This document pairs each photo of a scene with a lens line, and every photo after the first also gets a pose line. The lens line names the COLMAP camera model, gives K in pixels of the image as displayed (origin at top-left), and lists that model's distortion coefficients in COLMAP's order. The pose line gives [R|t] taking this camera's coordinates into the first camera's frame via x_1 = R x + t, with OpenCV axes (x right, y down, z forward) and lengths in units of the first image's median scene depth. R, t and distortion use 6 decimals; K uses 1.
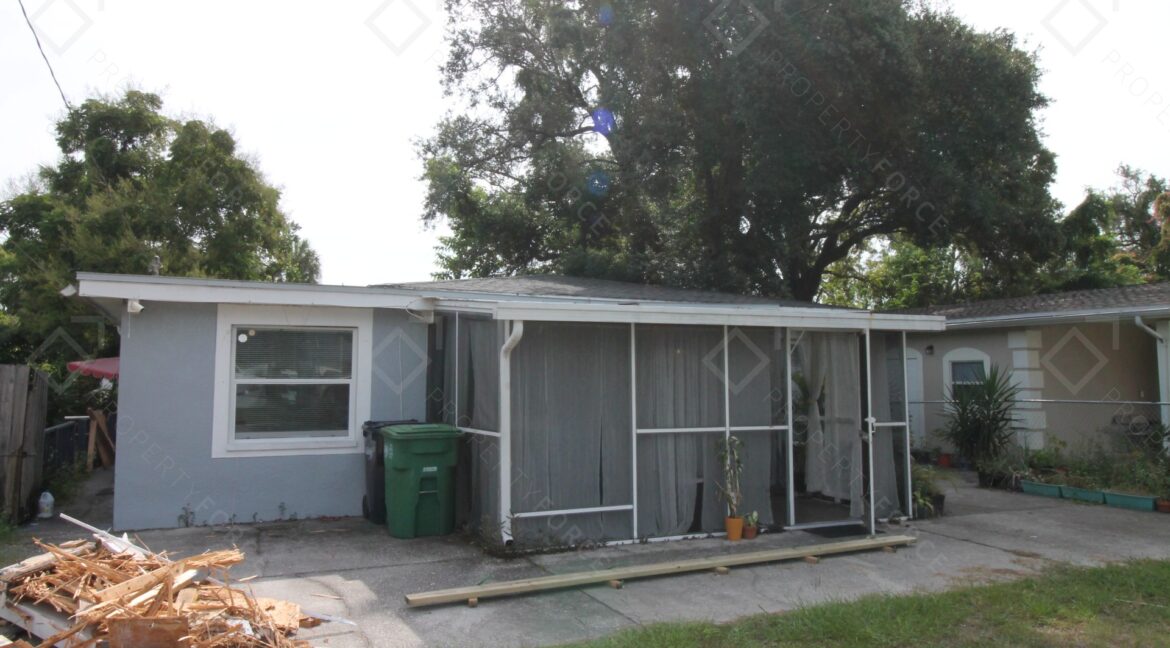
lens RADIAL K [[791.0, 0, 585.0], [0, 791.0, 324.0], [0, 0, 1]] dist [0.001946, 0.002040]
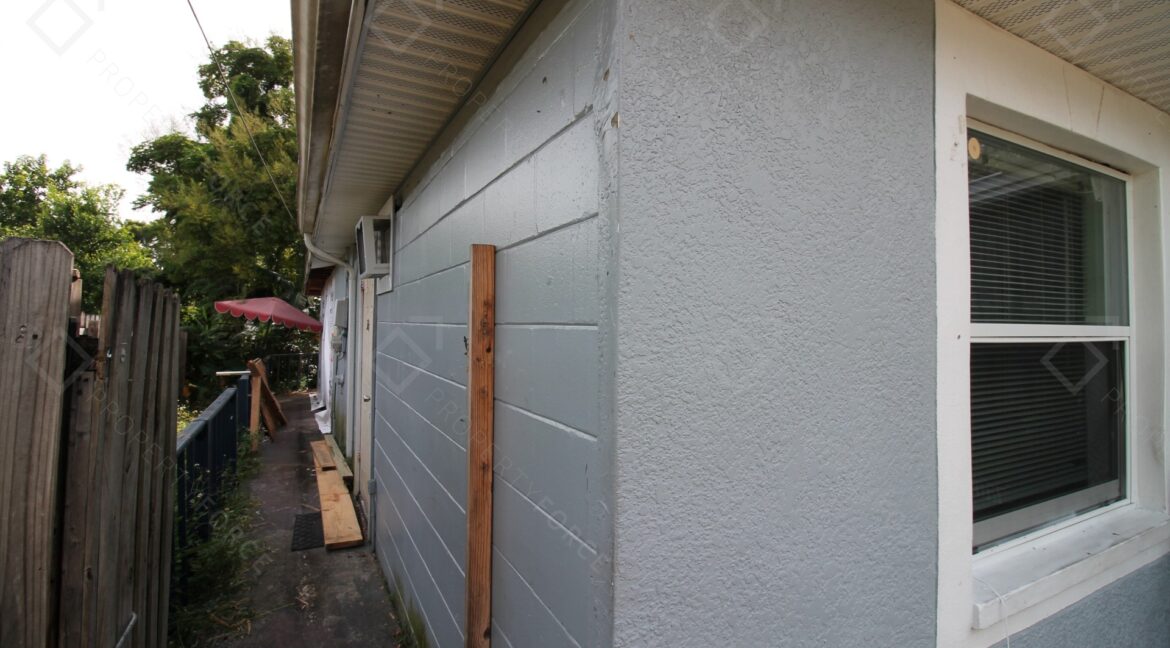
lens RADIAL K [[537.3, 0, 586.3], [0, 537.3, 308.5], [0, 0, 1]] dist [-0.000985, -0.000308]
pose [[0.999330, 0.010507, 0.035047, -0.213241], [-0.011870, 0.999172, 0.038912, 0.023008], [-0.034609, -0.039302, 0.998628, 0.317365]]
